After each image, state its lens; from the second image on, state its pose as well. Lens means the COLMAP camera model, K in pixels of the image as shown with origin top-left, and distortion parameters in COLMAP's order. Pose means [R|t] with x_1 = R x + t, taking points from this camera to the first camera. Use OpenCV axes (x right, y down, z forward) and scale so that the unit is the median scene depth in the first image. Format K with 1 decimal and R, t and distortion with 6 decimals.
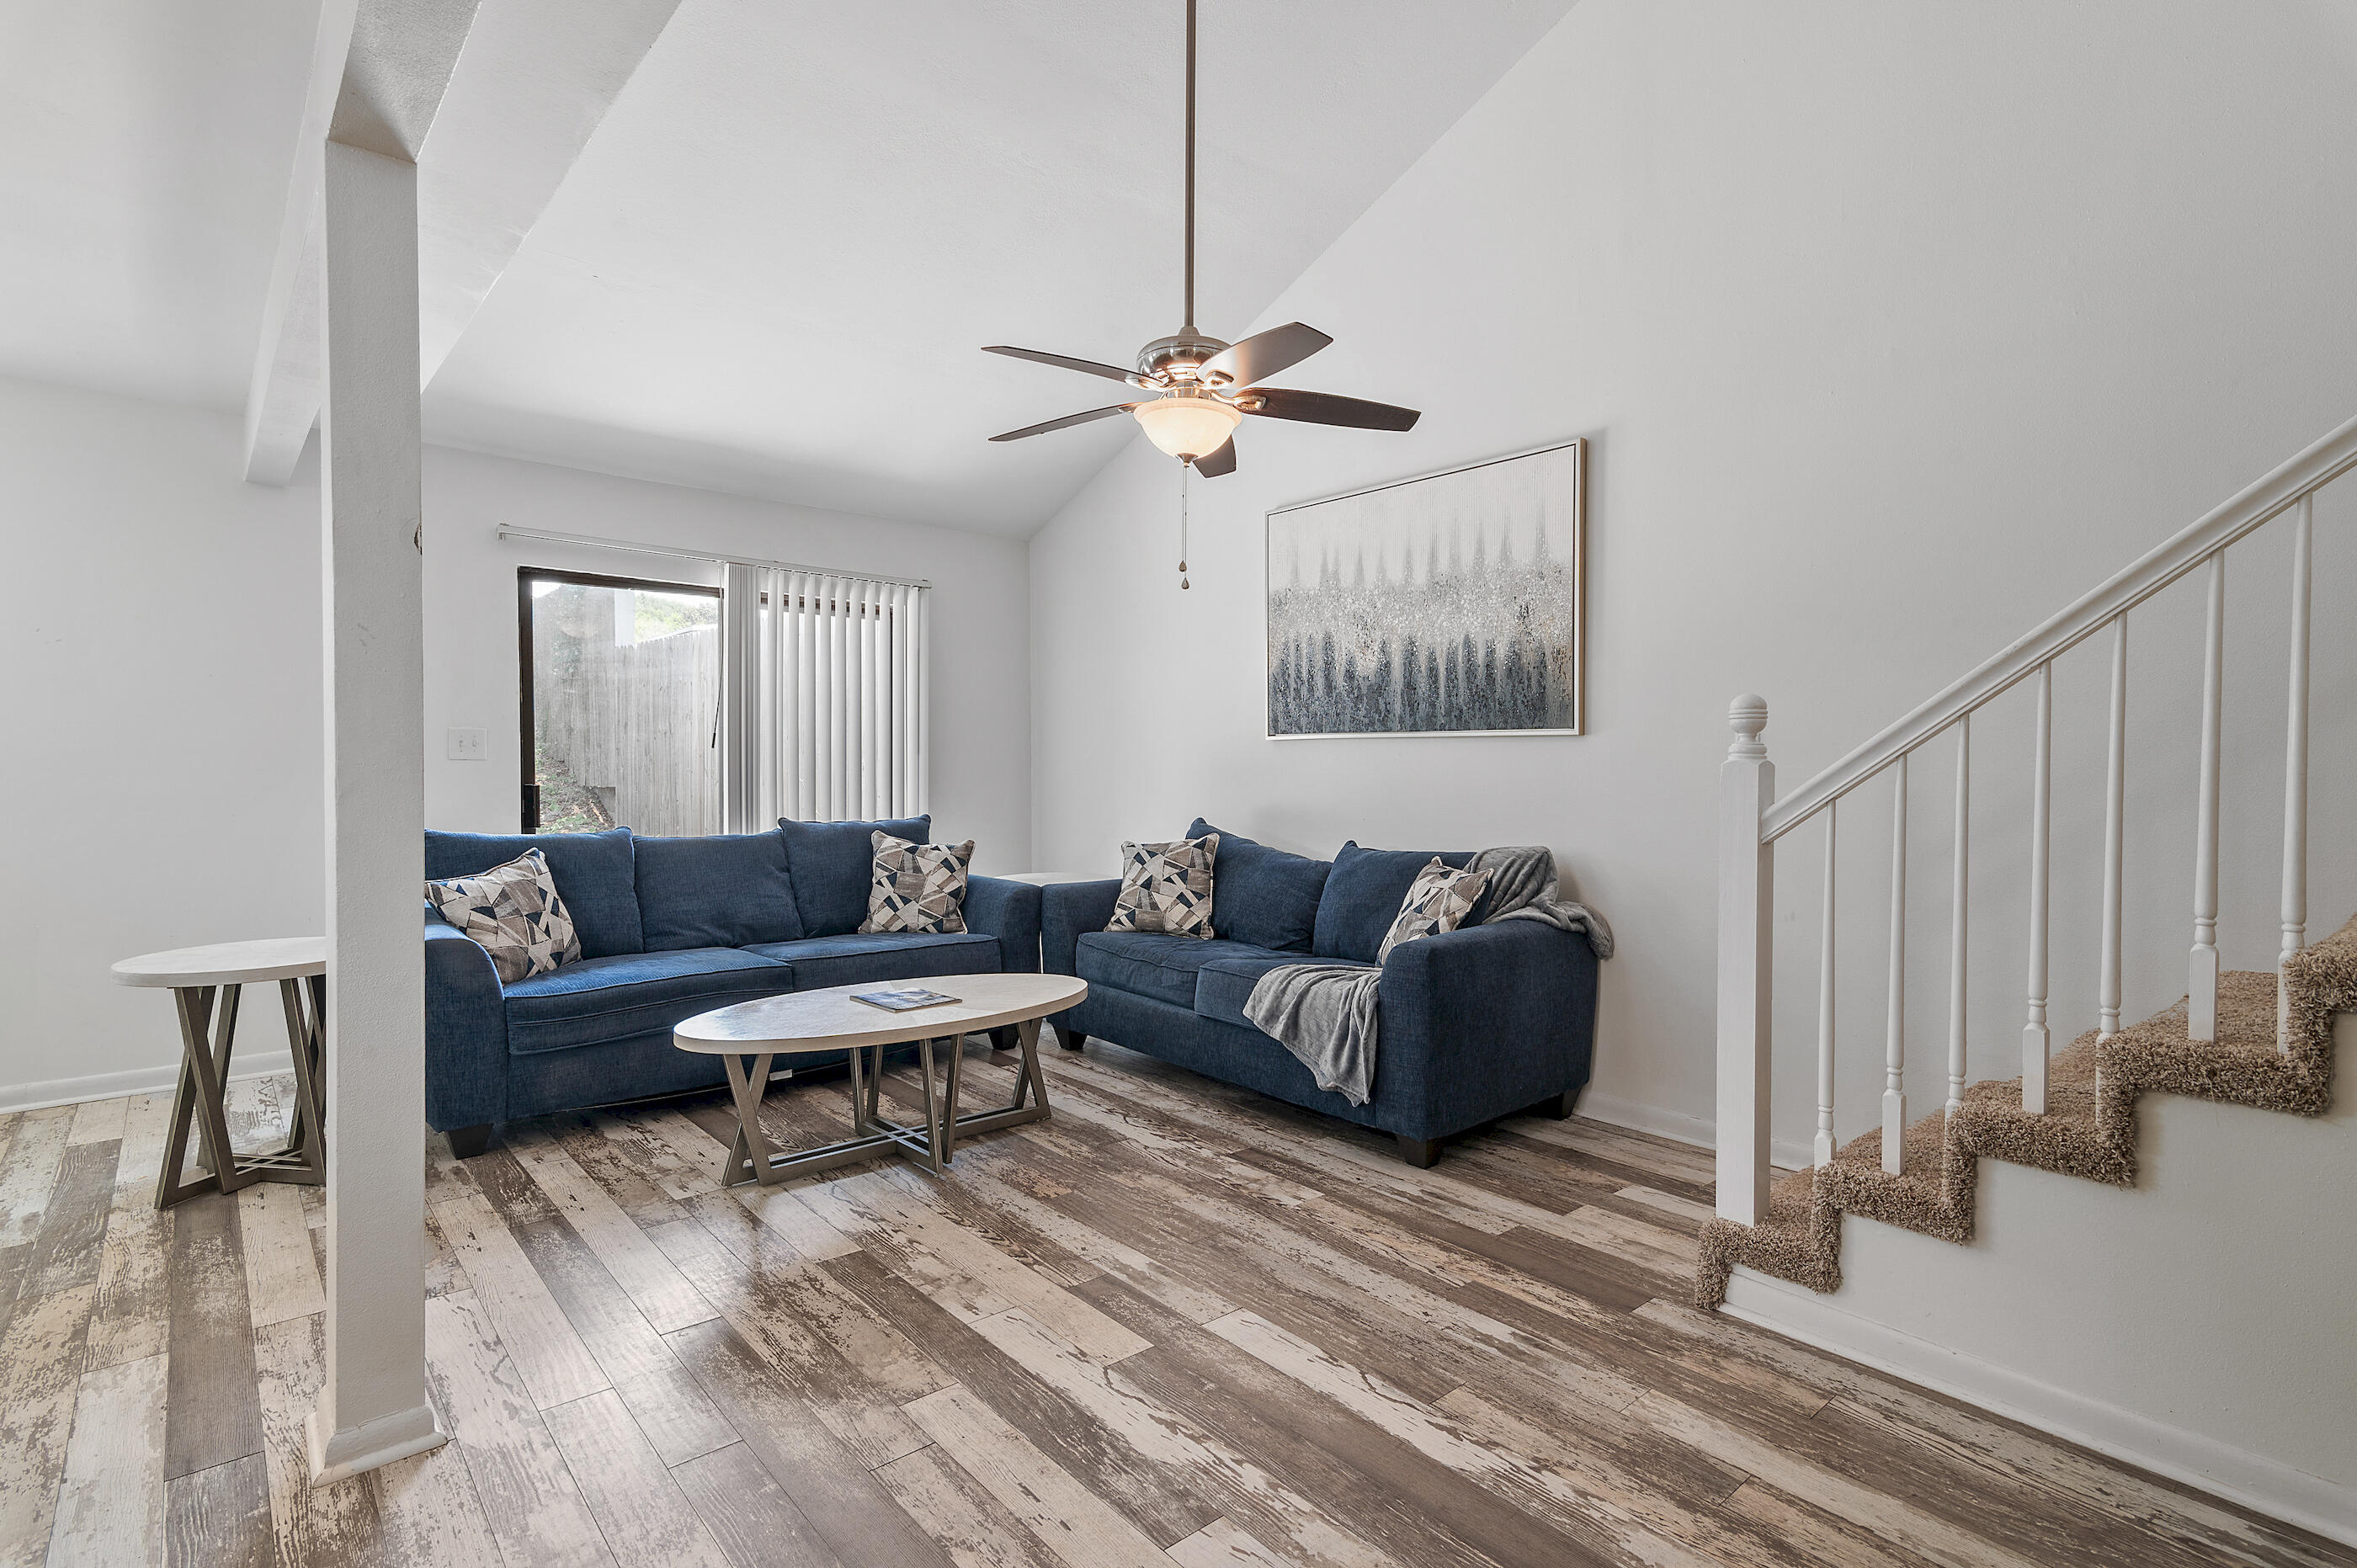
lens RADIAL K [[1136.2, 0, 1175.7], [0, 1136.2, 782.0], [0, 0, 1]] dist [0.014989, 0.000131]
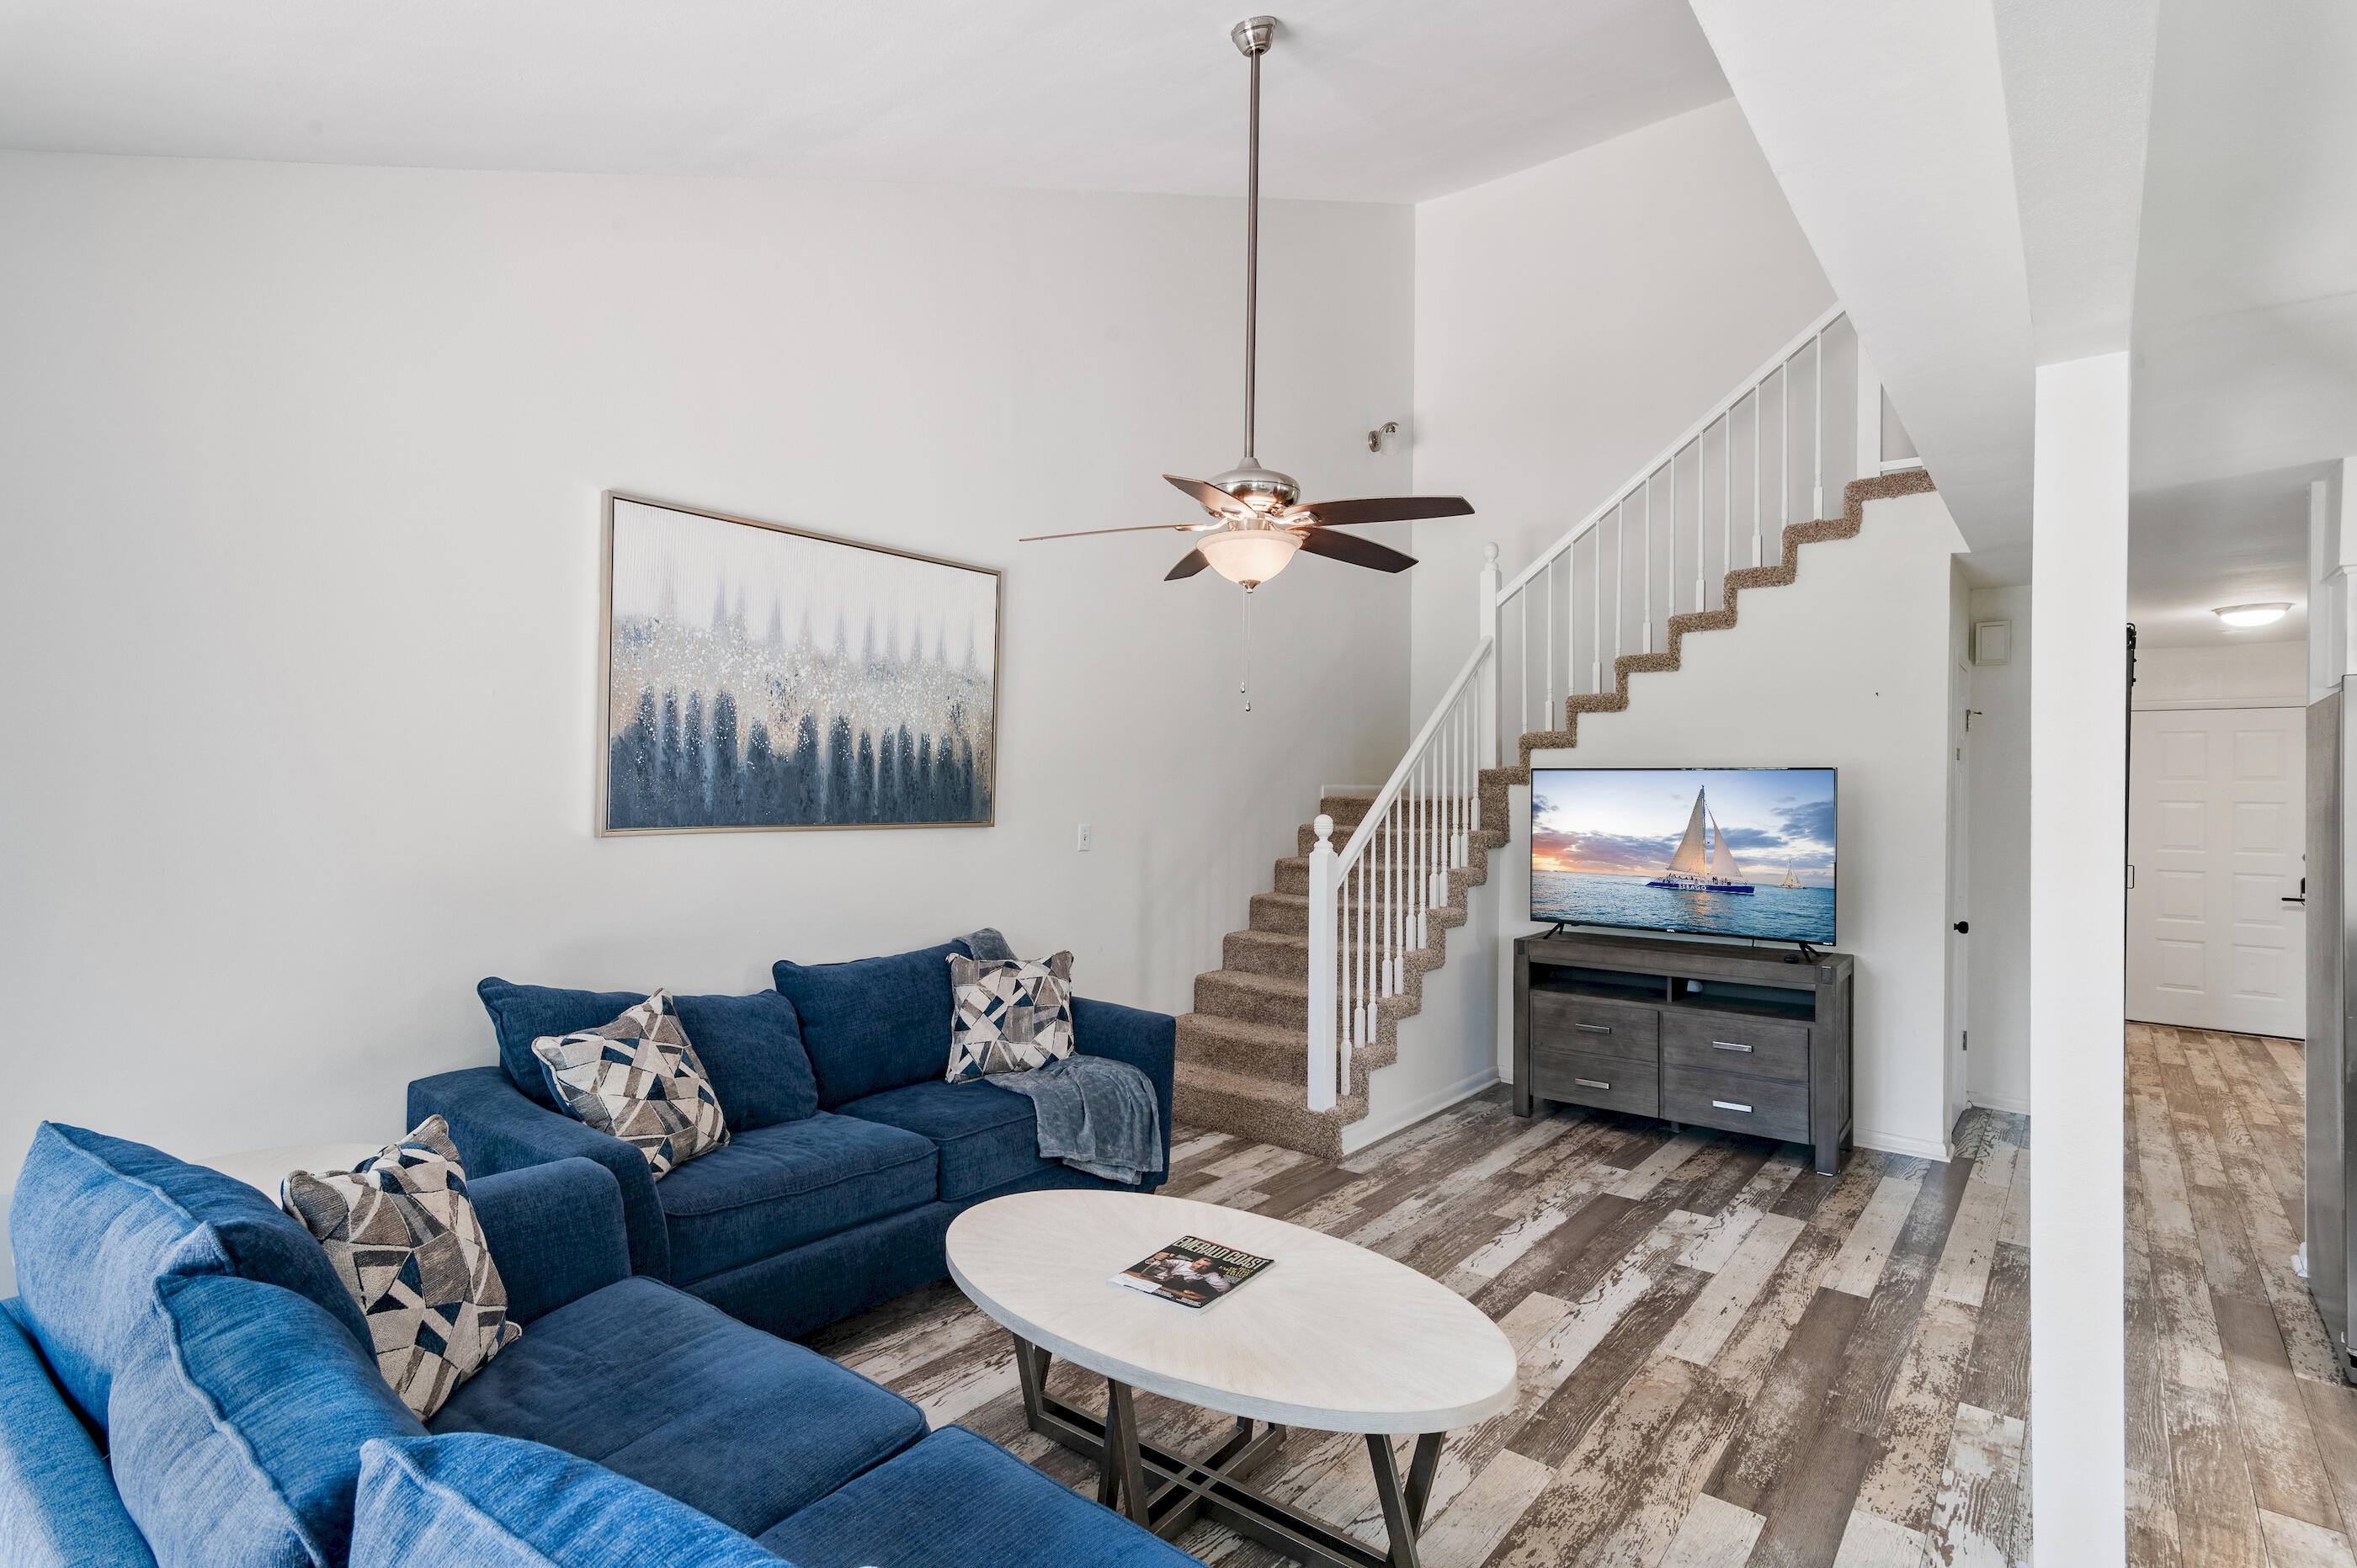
lens RADIAL K [[1136.2, 0, 1175.7], [0, 1136.2, 782.0], [0, 0, 1]] dist [0.014989, 0.000131]
pose [[-0.177725, -0.003073, 0.984075, -0.987571], [0.004381, 0.999983, 0.003914, -0.110072], [-0.984070, 0.005007, -0.177709, 1.246463]]
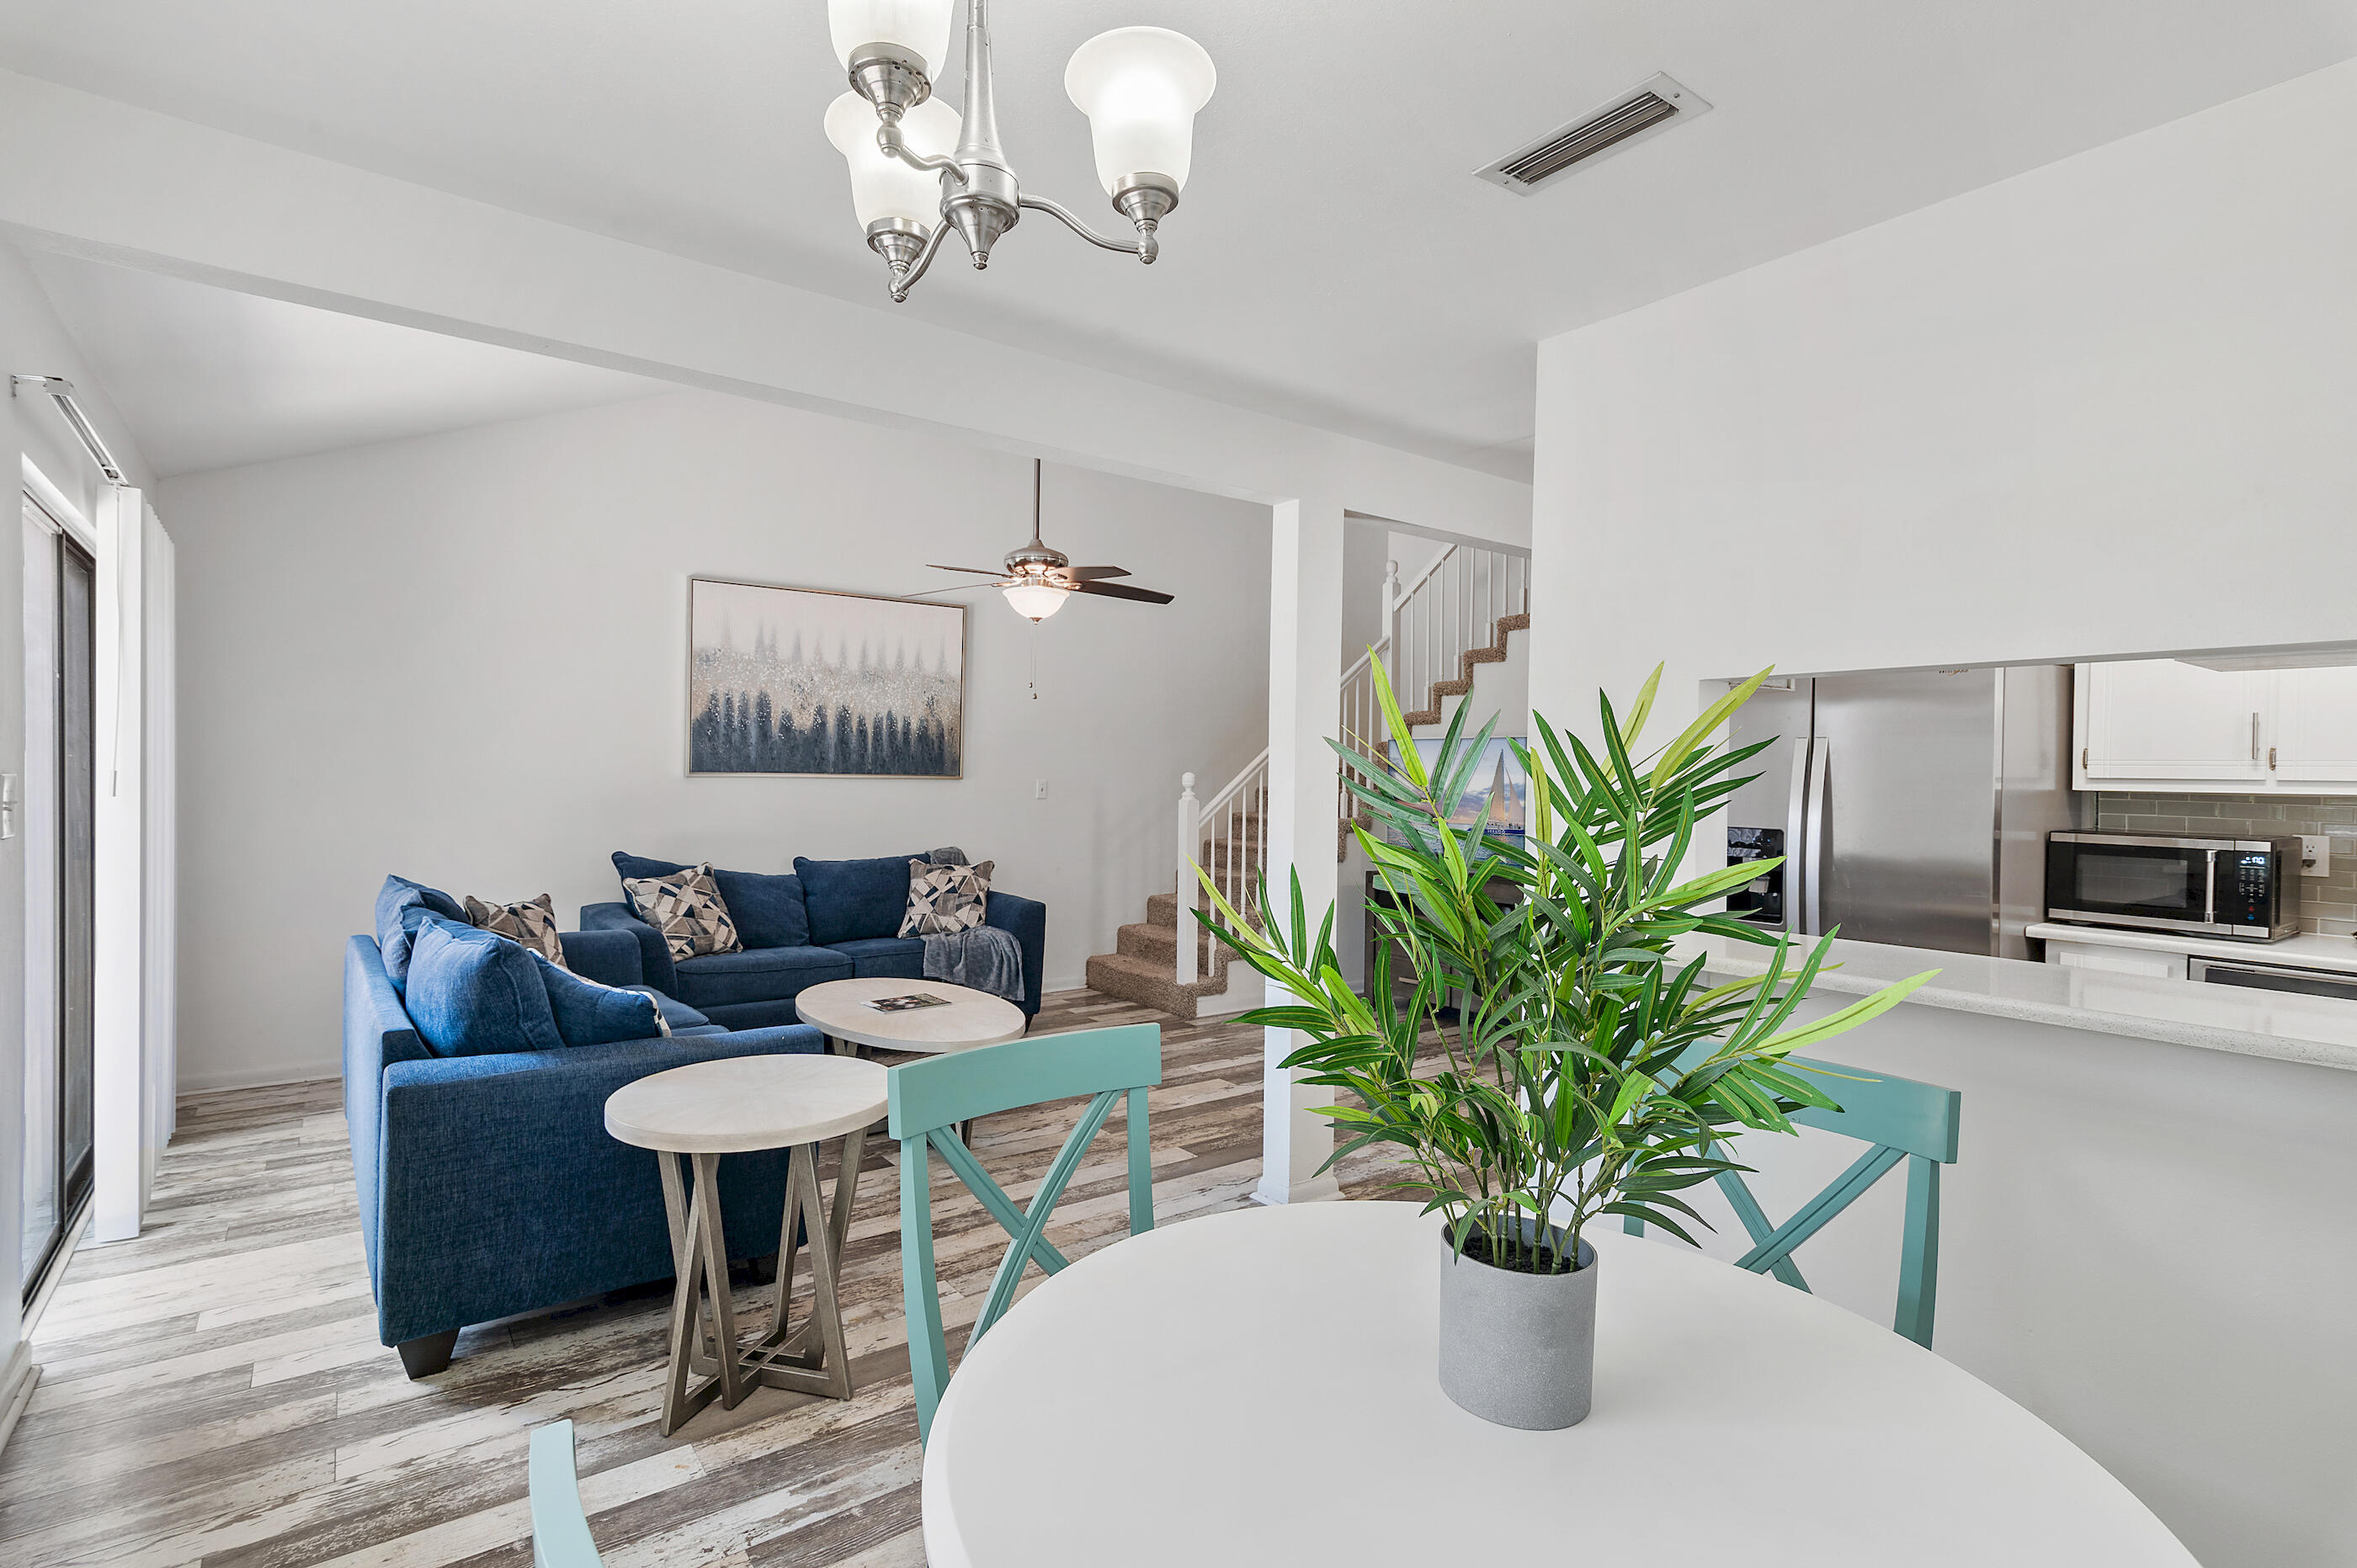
lens RADIAL K [[1136.2, 0, 1175.7], [0, 1136.2, 782.0], [0, 0, 1]] dist [0.014989, 0.000131]
pose [[0.074041, -0.014270, 0.997153, -1.599175], [0.002830, 0.999897, 0.014100, -0.073499], [-0.997251, 0.001778, 0.074074, 0.679079]]
